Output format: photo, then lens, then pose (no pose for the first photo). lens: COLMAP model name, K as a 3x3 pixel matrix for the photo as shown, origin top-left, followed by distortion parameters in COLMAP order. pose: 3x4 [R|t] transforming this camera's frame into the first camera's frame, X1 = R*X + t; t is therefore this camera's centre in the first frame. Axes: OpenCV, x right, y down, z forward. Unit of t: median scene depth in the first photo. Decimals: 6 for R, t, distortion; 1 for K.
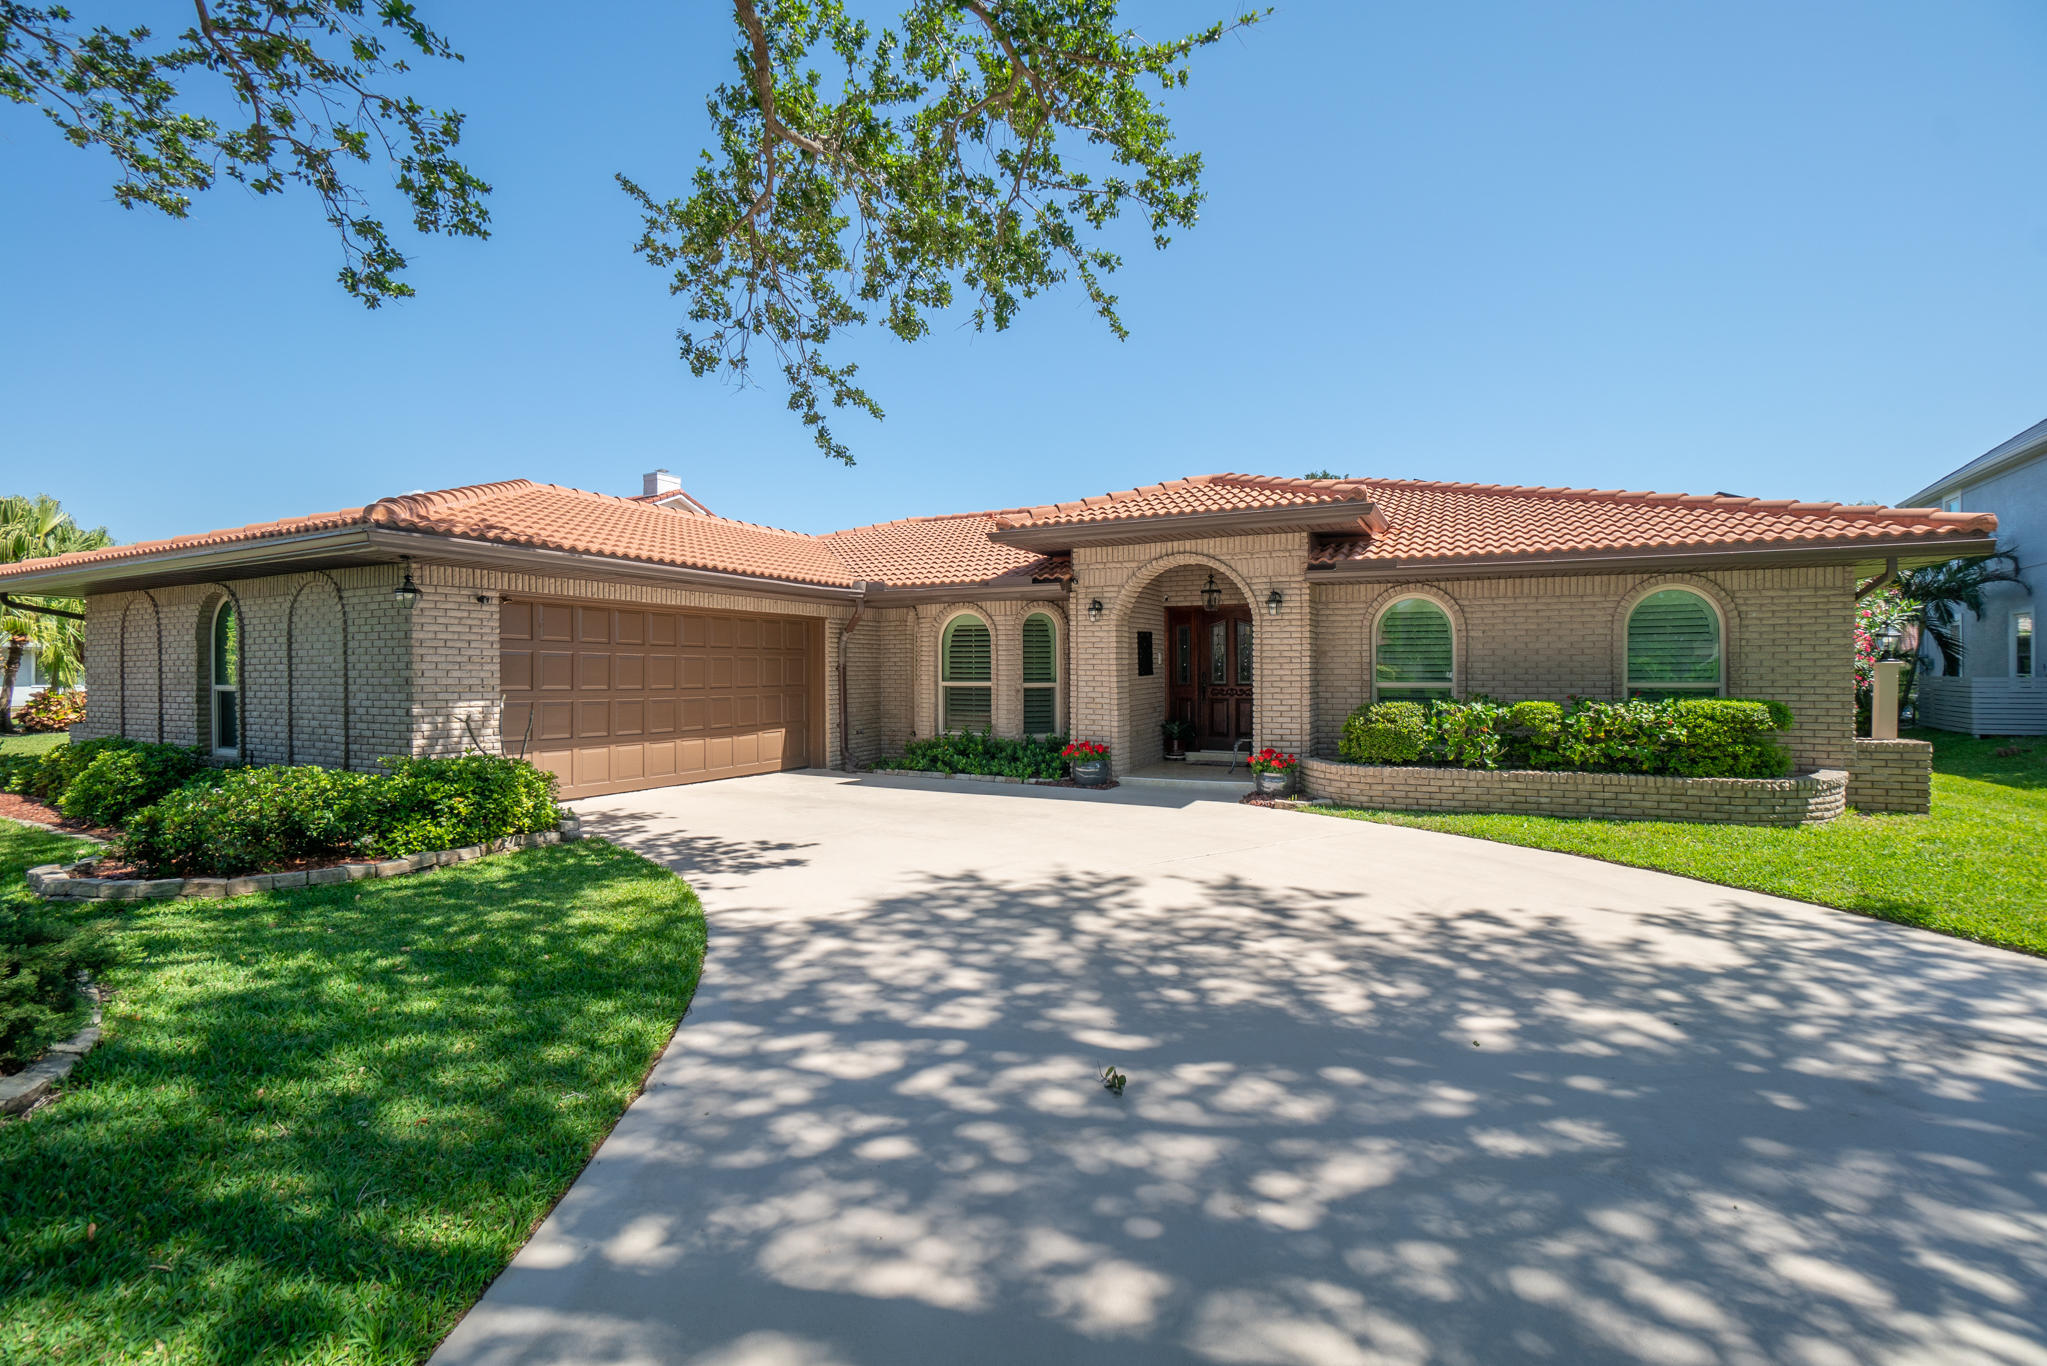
lens RADIAL K [[903.2, 0, 1022.4], [0, 903.2, 672.8], [0, 0, 1]] dist [-0.065077, 0.023521]
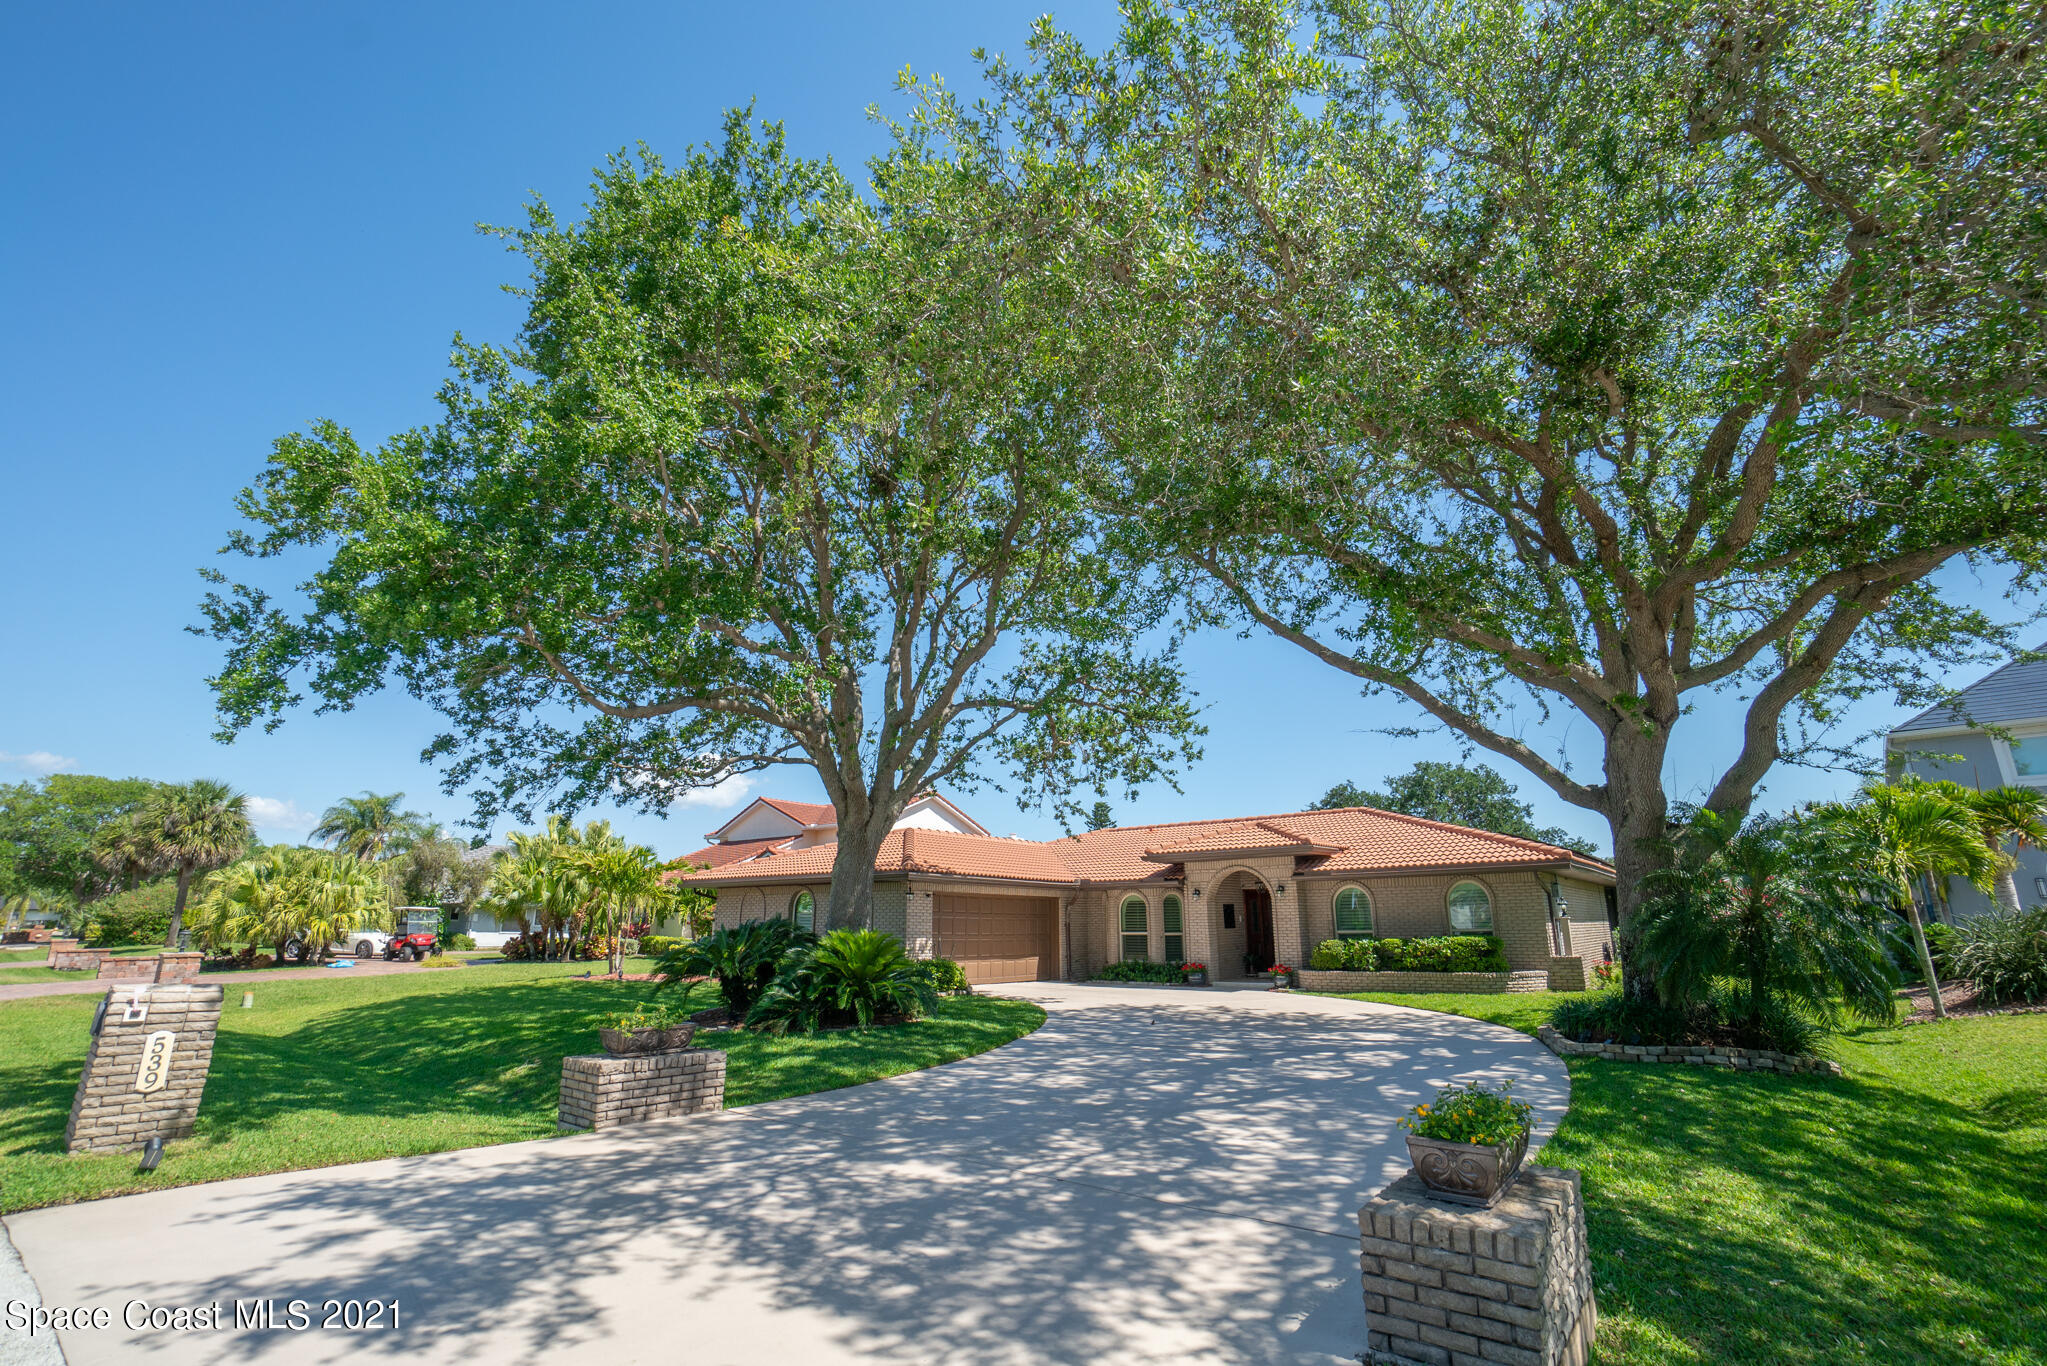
lens RADIAL K [[903.2, 0, 1022.4], [0, 903.2, 672.8], [0, 0, 1]] dist [-0.065077, 0.023521]
pose [[0.978196, -0.053937, -0.200556, 0.150867], [-0.003504, 0.961264, -0.275606, 0.009288], [0.207653, 0.270299, 0.940116, -1.250106]]
